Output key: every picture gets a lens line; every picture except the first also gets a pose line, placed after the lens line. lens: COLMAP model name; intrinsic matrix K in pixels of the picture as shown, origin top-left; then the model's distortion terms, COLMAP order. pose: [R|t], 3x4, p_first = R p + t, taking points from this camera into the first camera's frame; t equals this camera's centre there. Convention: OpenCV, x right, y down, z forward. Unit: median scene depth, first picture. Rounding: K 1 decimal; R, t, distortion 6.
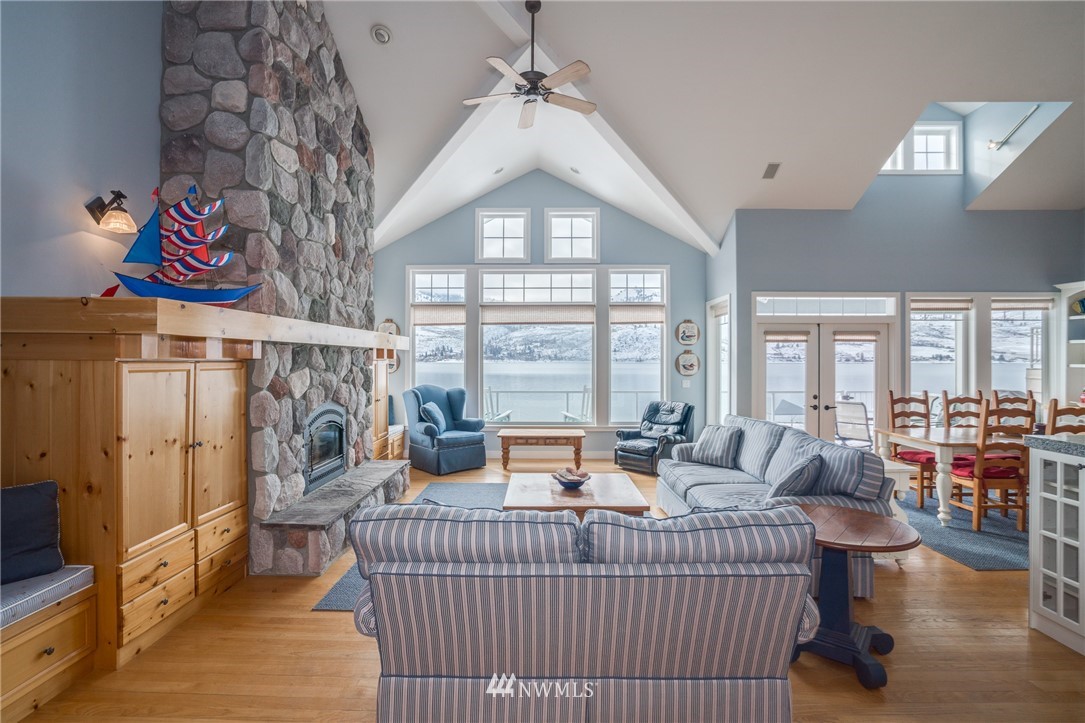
lens RADIAL K [[510.6, 0, 550.9], [0, 510.6, 362.3], [0, 0, 1]] dist [-0.036537, 0.011656]
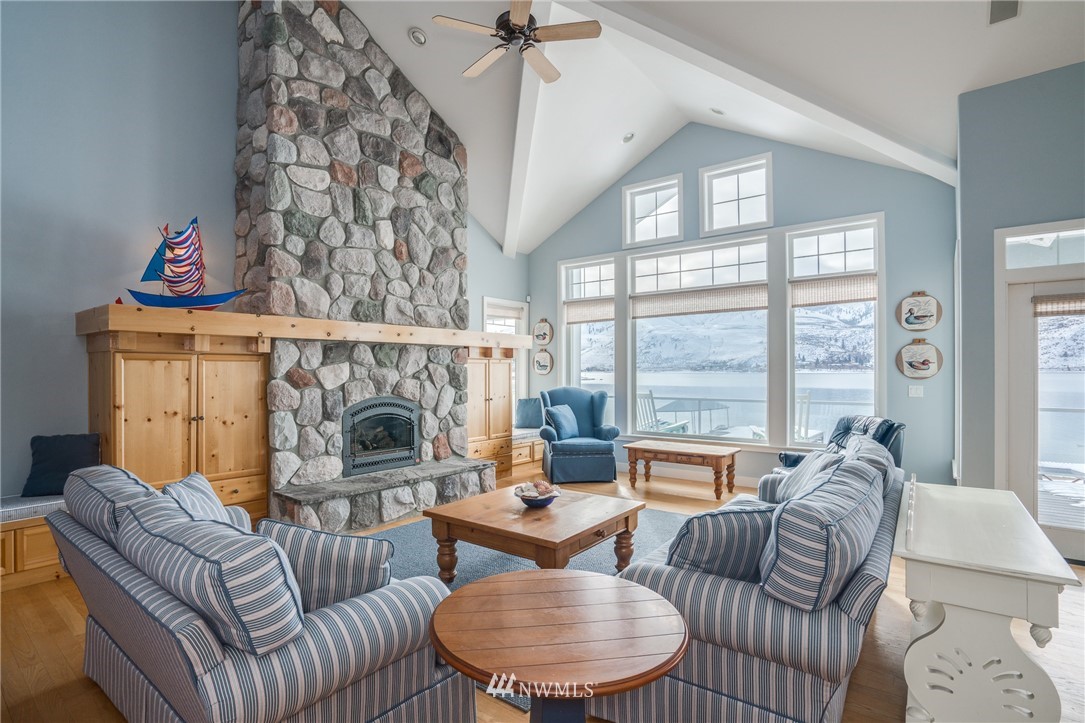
lens RADIAL K [[536.8, 0, 532.4], [0, 536.8, 375.9], [0, 0, 1]] dist [-0.054337, 0.007610]
pose [[0.783621, 0.000048, -0.621239, 0.333312], [0.002506, 0.999992, 0.003238, 0.022110], [0.621234, -0.004094, 0.783614, 0.200336]]
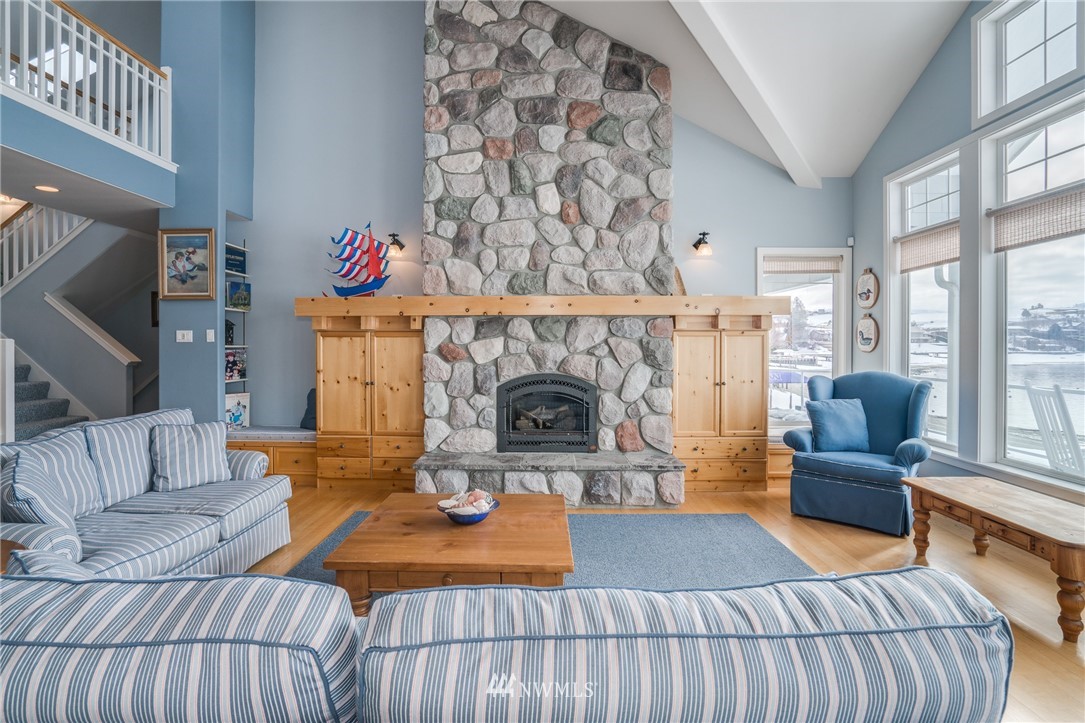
lens RADIAL K [[536.8, 0, 529.9], [0, 536.8, 349.9], [0, 0, 1]] dist [-0.054337, 0.007610]
pose [[-0.039781, 0.005393, -0.999194, 0.405749], [-0.005635, 0.999968, 0.005621, 0.018743], [0.999193, 0.005854, -0.039750, 0.657994]]
